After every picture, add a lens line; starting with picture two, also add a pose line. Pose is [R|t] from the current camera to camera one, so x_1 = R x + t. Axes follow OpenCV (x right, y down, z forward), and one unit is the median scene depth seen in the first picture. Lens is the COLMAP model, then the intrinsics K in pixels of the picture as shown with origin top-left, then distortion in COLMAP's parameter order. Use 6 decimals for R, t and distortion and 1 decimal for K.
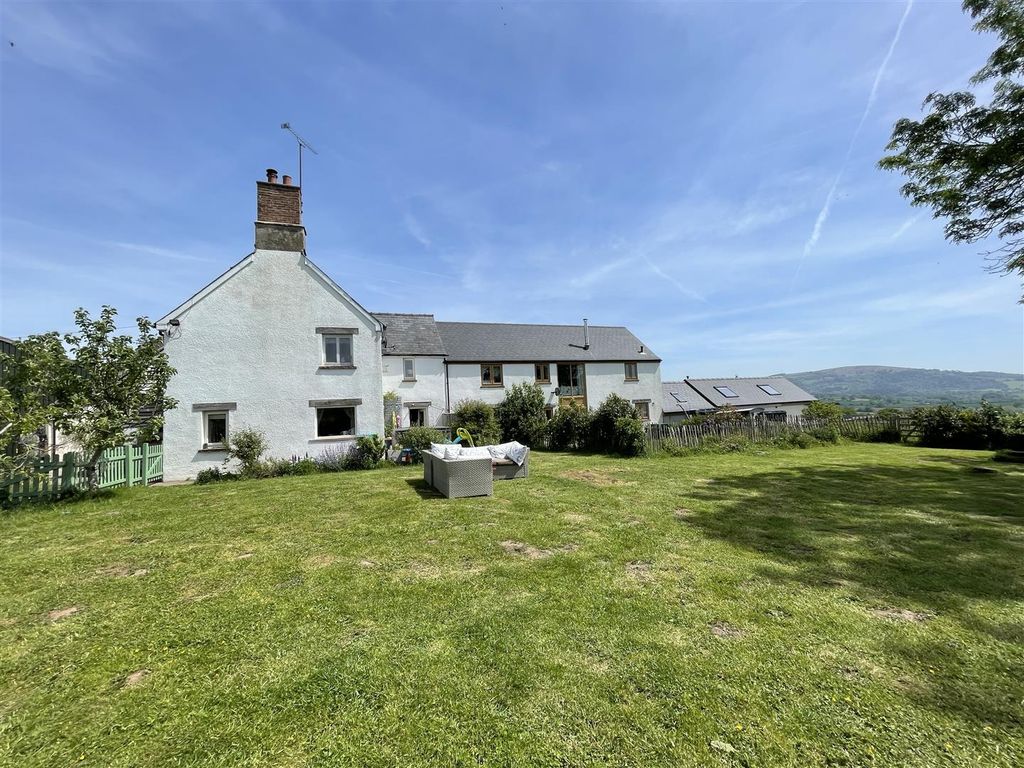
lens RADIAL K [[426.0, 0, 512.0], [0, 426.0, 384.0], [0, 0, 1]] dist [0.000564, 0.000182]
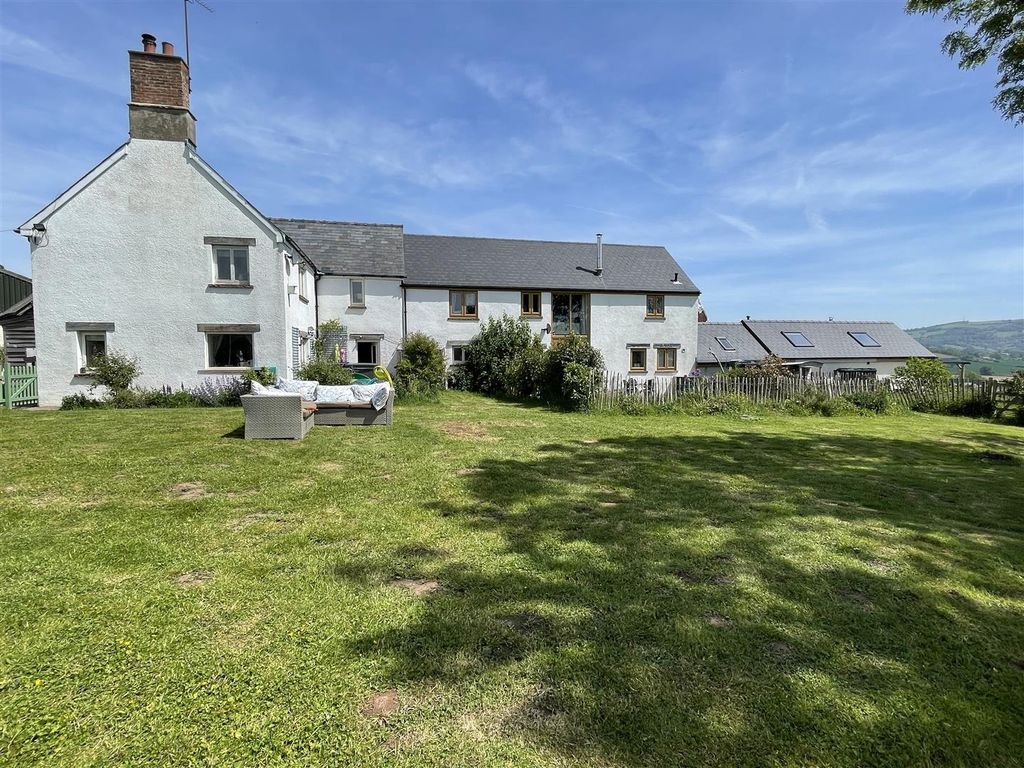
lens RADIAL K [[540.4, 0, 512.5], [0, 540.4, 391.0], [0, 0, 1]] dist [-0.002009, -0.000595]
pose [[0.990534, 0.055786, -0.125420, 0.280712], [-0.038866, 0.990284, 0.133516, 0.002275], [0.131649, -0.127378, 0.983079, 0.000106]]
